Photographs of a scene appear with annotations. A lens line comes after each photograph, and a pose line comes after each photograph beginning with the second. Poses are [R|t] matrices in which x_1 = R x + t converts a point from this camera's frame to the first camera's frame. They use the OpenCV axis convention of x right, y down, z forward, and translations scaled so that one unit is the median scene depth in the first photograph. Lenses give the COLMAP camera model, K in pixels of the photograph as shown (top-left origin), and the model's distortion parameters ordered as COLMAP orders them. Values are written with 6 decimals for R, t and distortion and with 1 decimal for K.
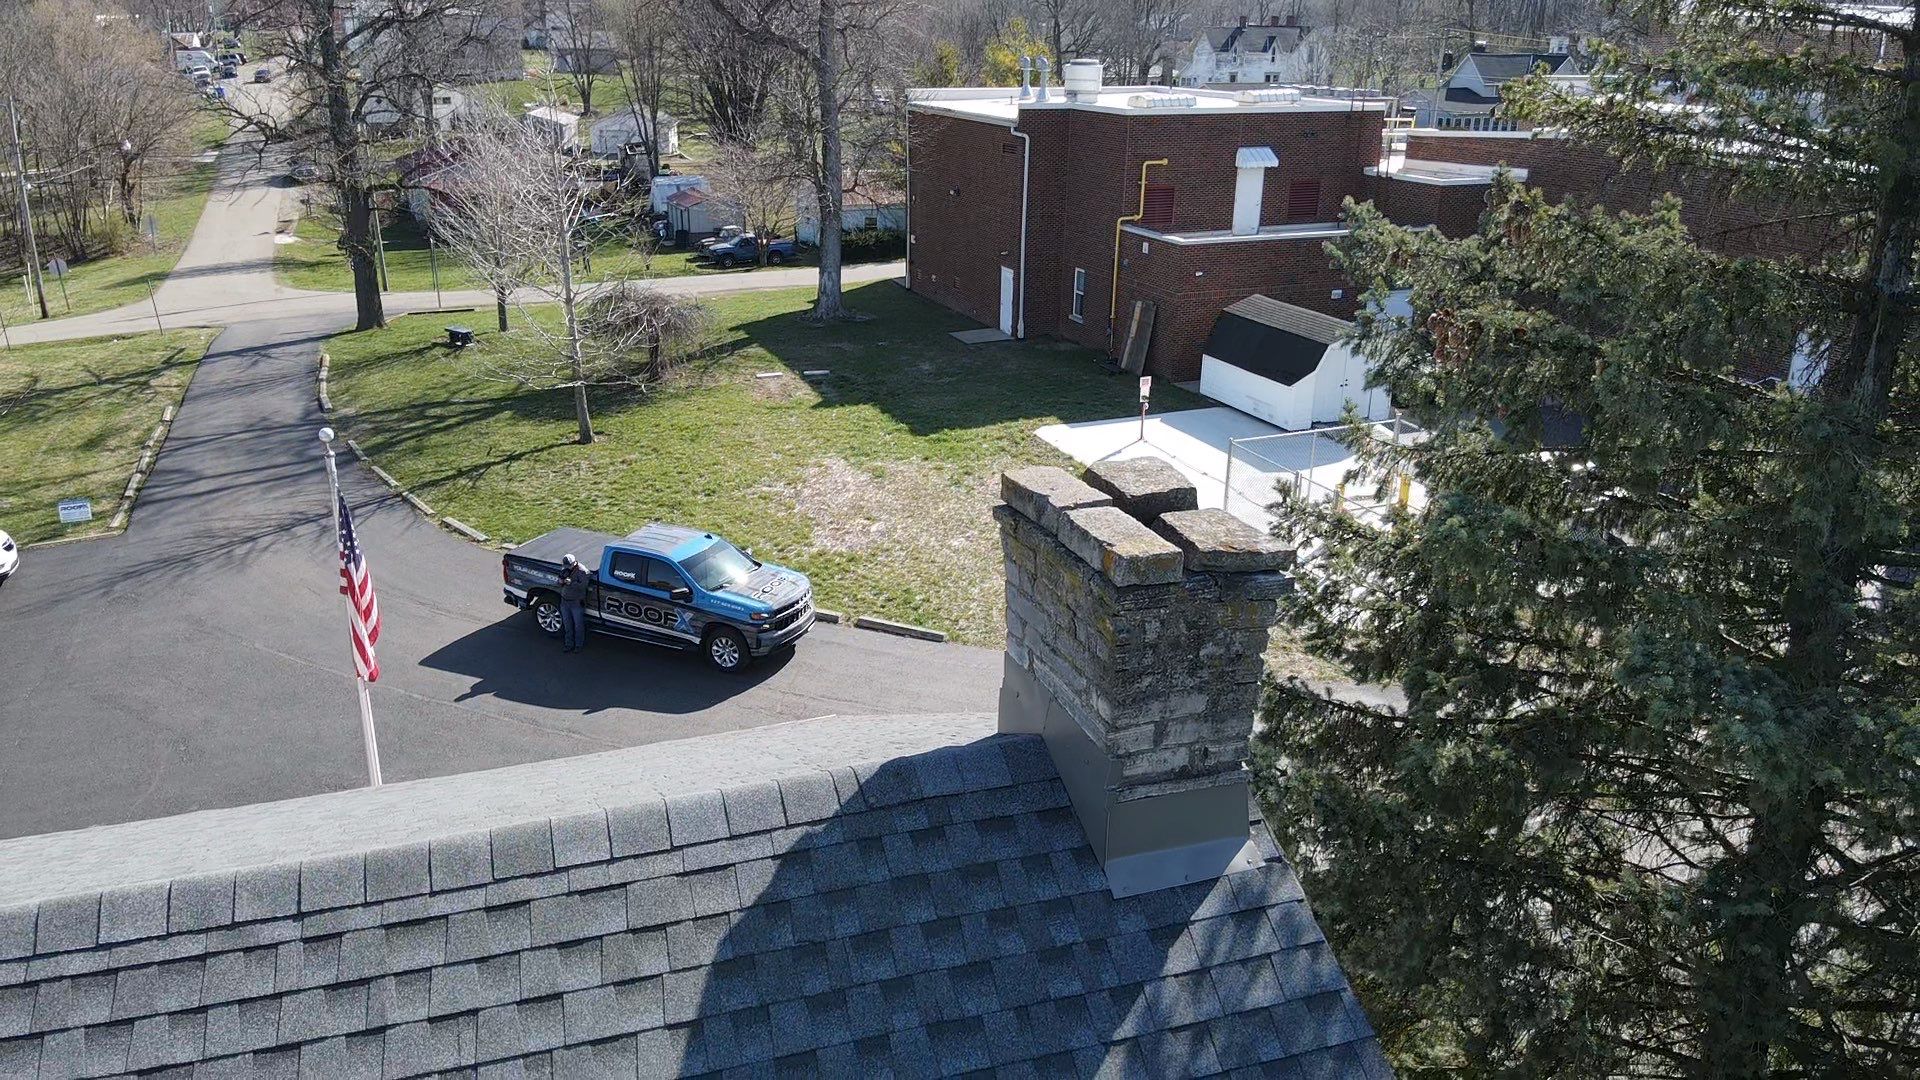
lens RADIAL K [[1372.0, 0, 929.4], [0, 1372.0, 572.9], [0, 0, 1]] dist [0.159686, -0.280559]
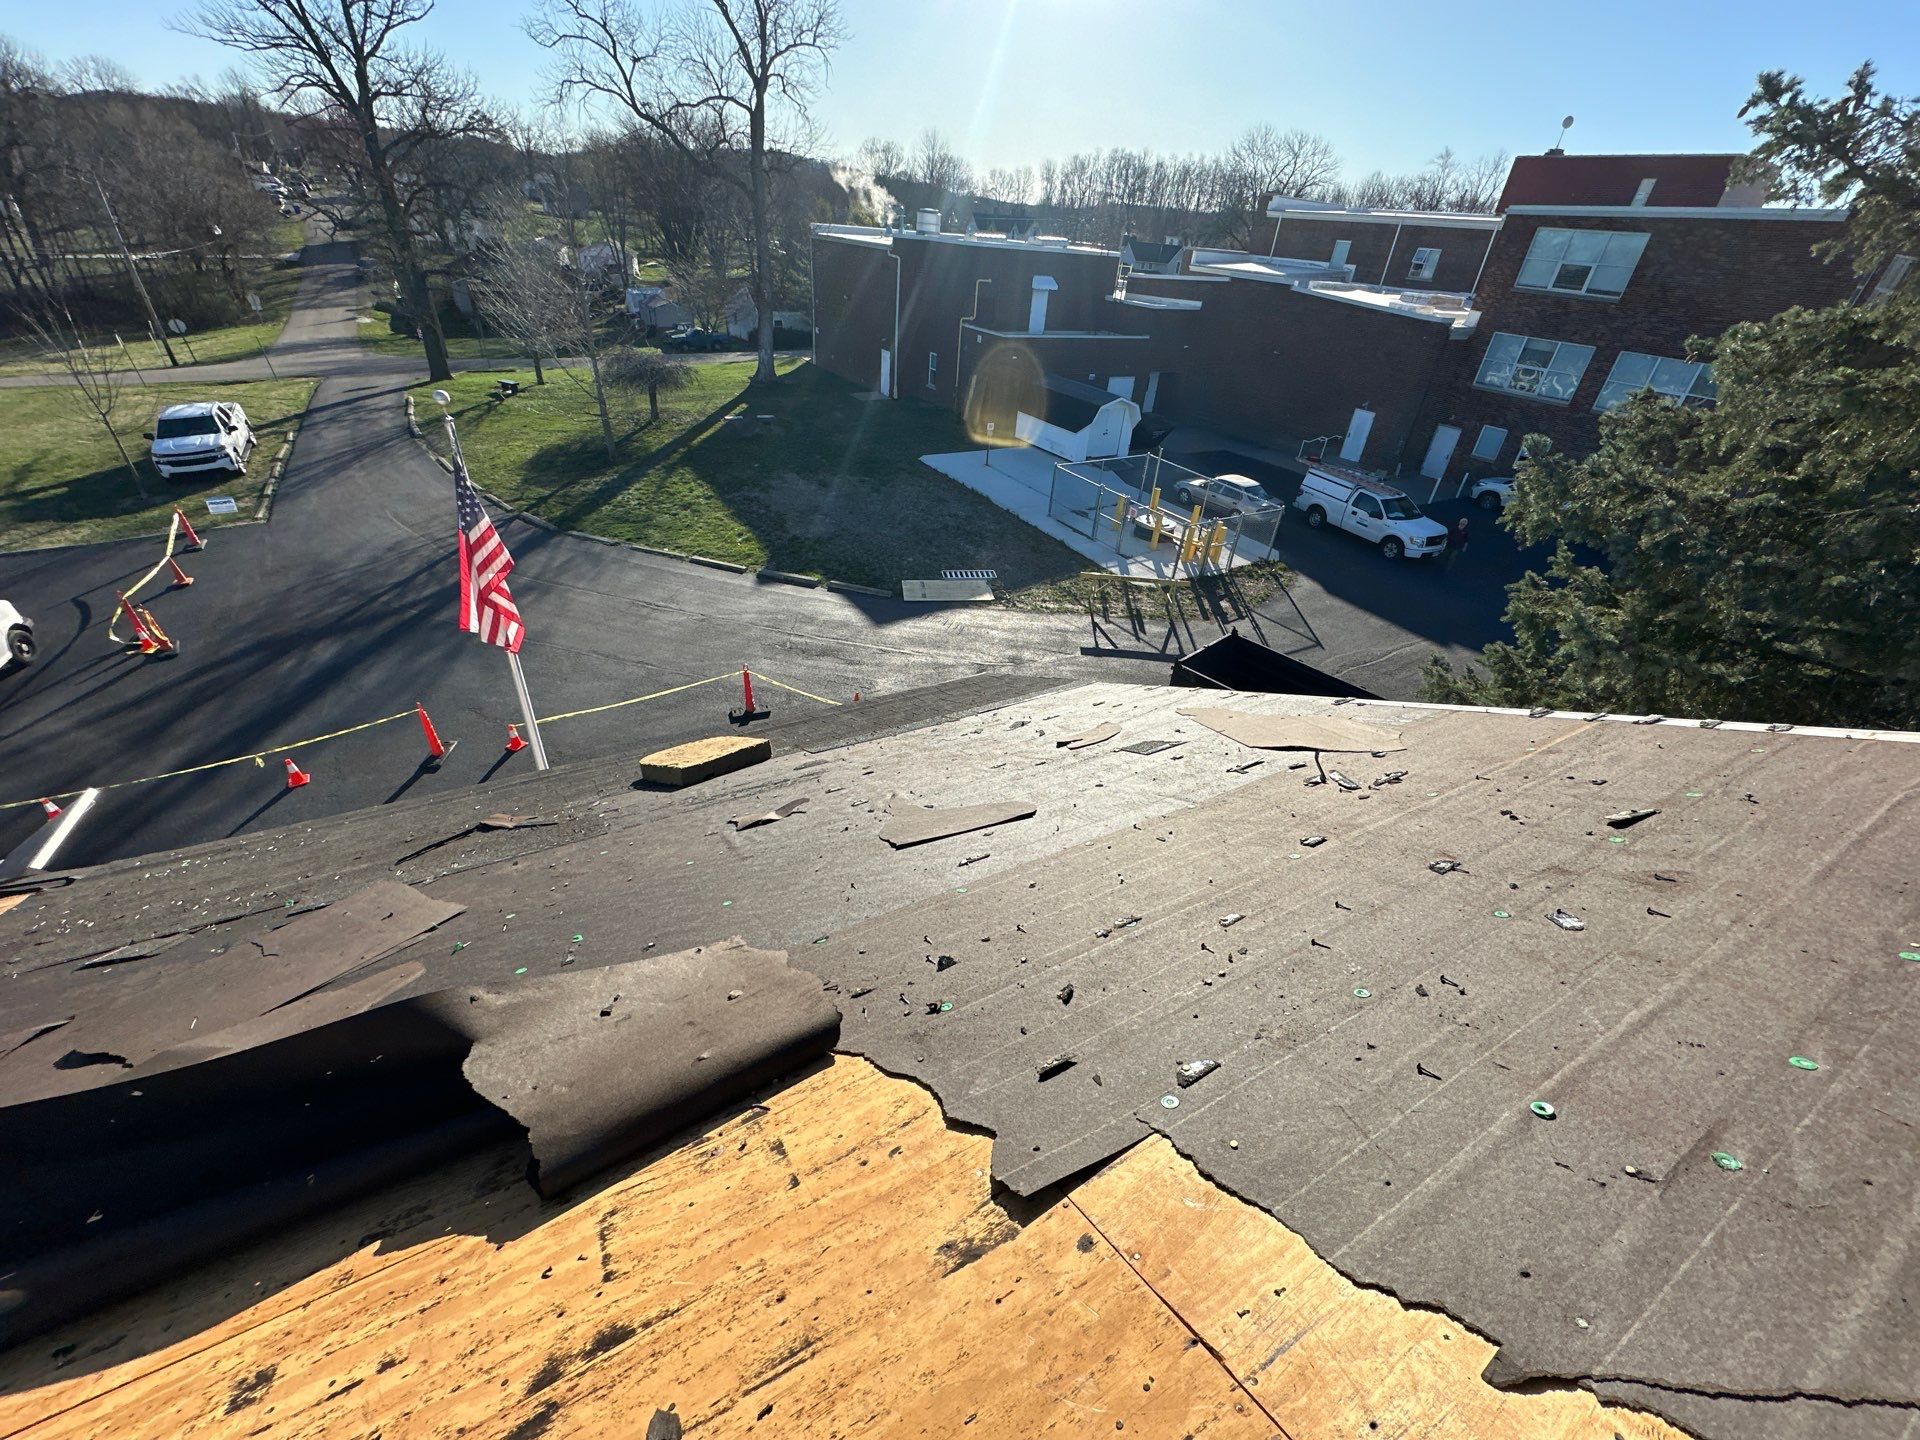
lens RADIAL K [[763.8, 0, 960.0], [0, 763.8, 720.0], [0, 0, 1]] dist [-0.000196, 0.000797]
pose [[0.981930, -0.045077, 0.183795, -0.051822], [0.004910, 0.976957, 0.213377, 0.002355], [-0.189178, -0.208619, 0.959526, 0.105083]]
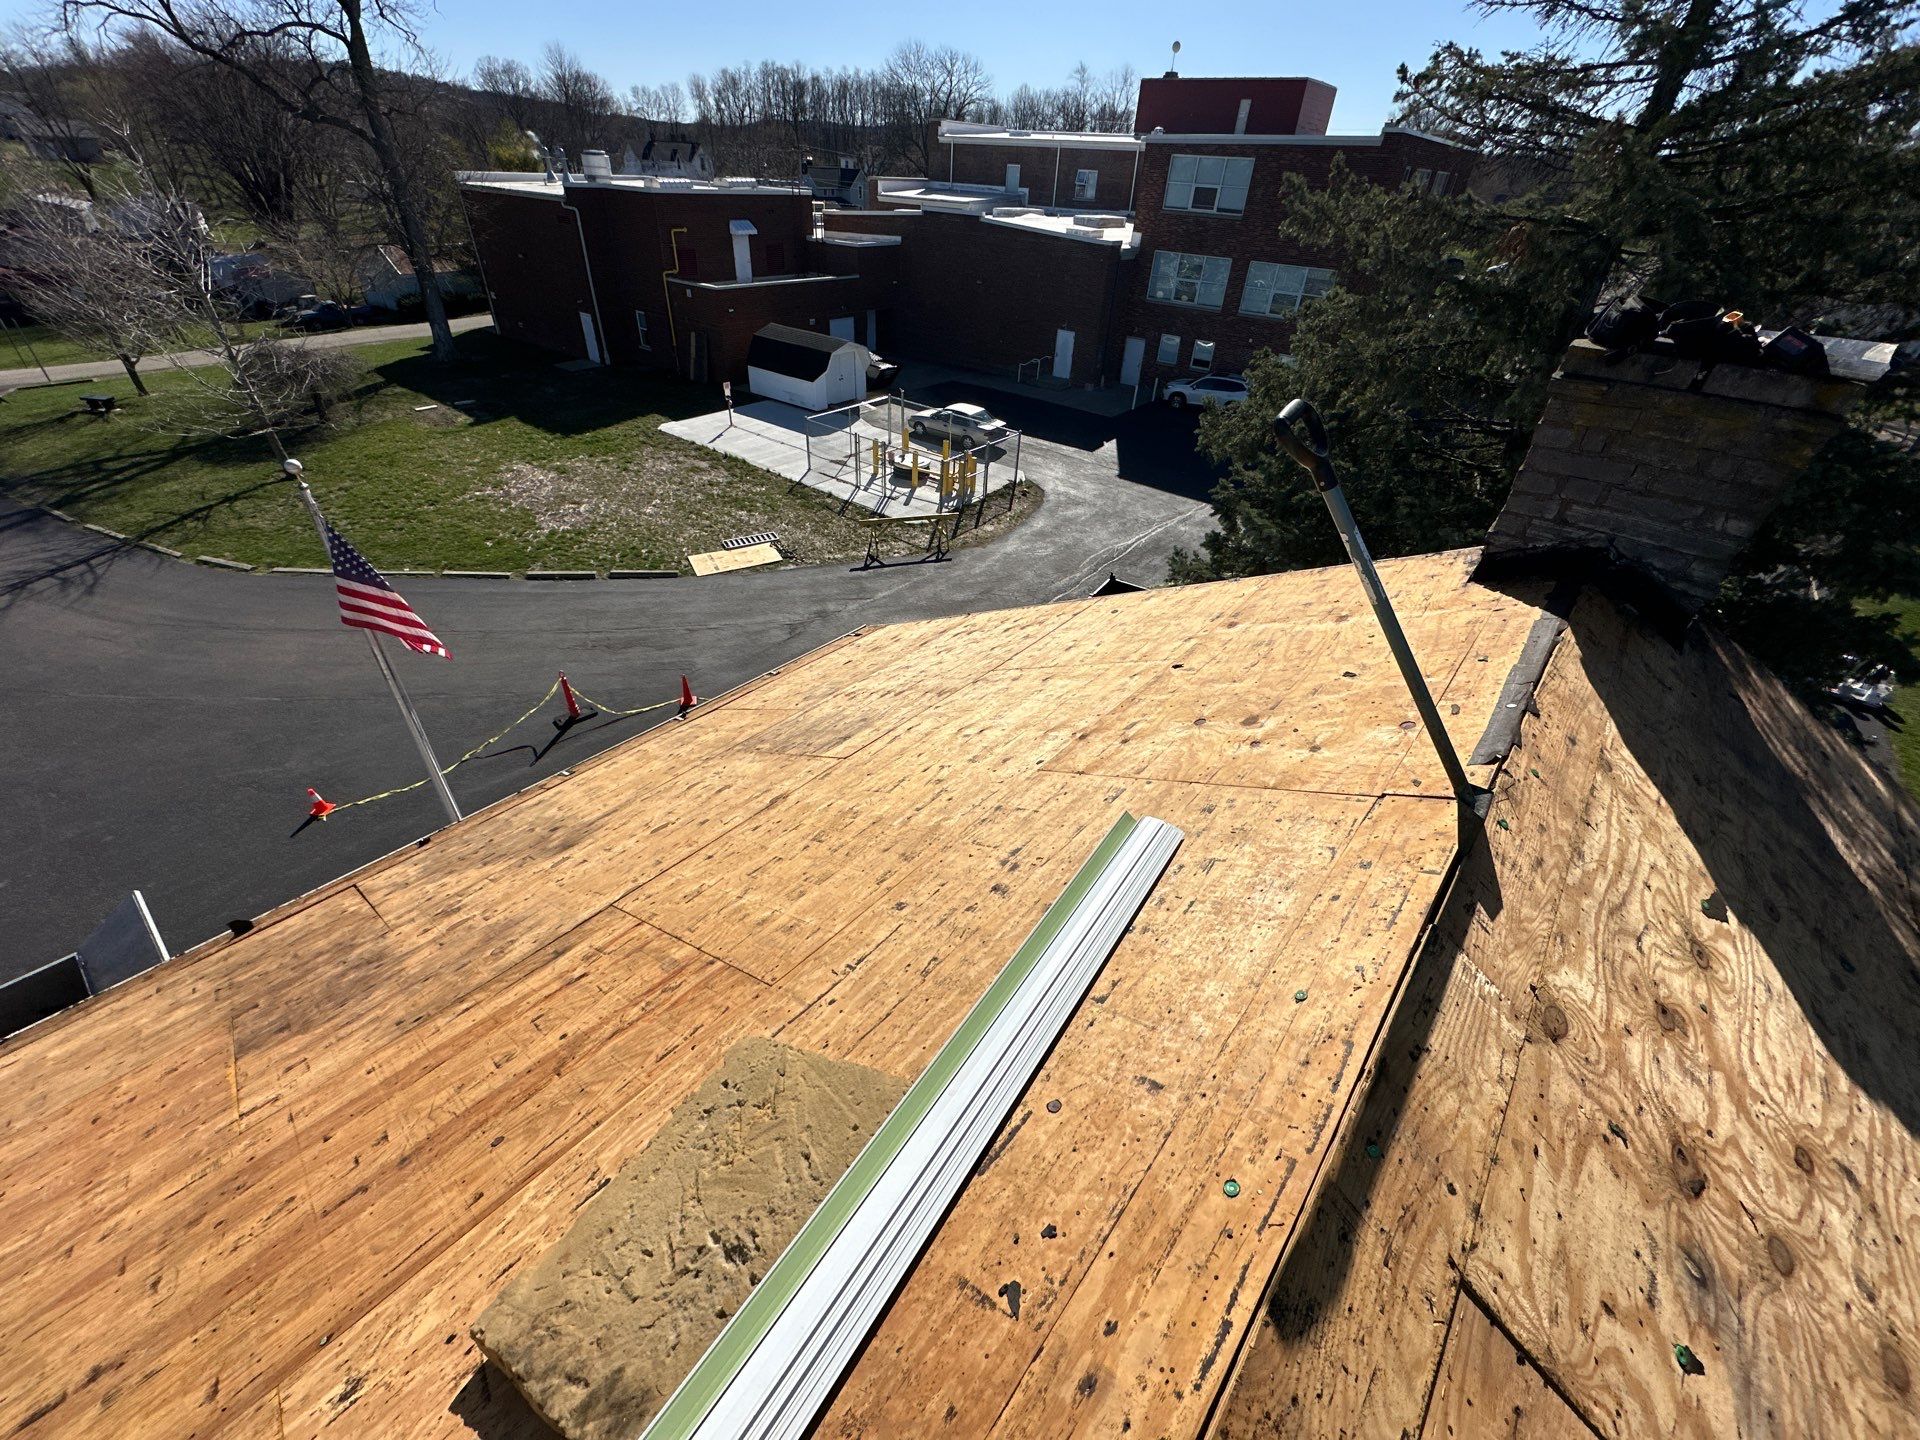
lens RADIAL K [[763.8, 0, 960.0], [0, 763.8, 720.0], [0, 0, 1]] dist [-0.000196, 0.000797]
pose [[0.861013, -0.276811, 0.426653, -0.086308], [0.152353, 0.940764, 0.302906, -0.005880], [-0.485227, -0.195804, 0.852183, 0.073331]]
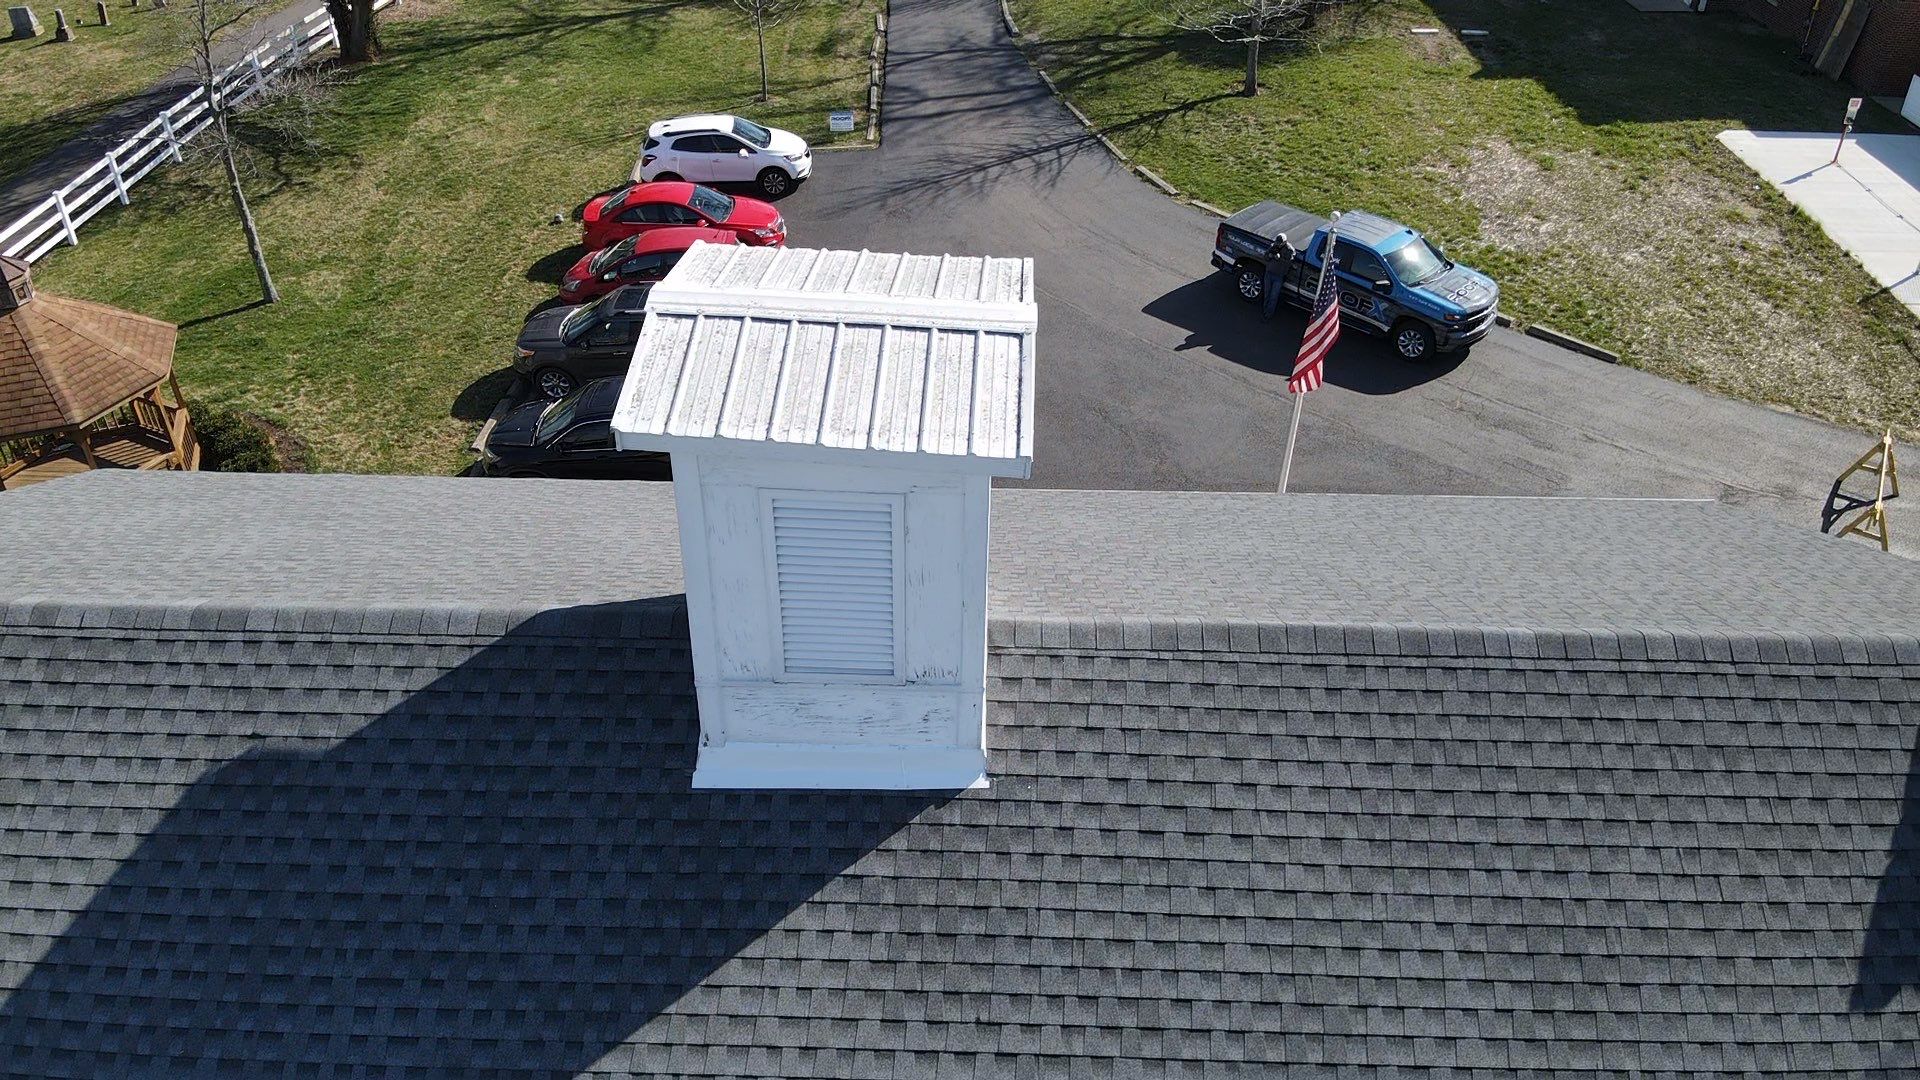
lens RADIAL K [[1380.9, 0, 960.0], [0, 1380.9, 540.0], [0, 0, 1]] dist [0.077592, -0.166114]
pose [[0.938606, 0.201869, -0.279762, -0.093946], [-0.123584, 0.953857, 0.273651, -0.035266], [0.322095, -0.222276, 0.920244, -0.123650]]
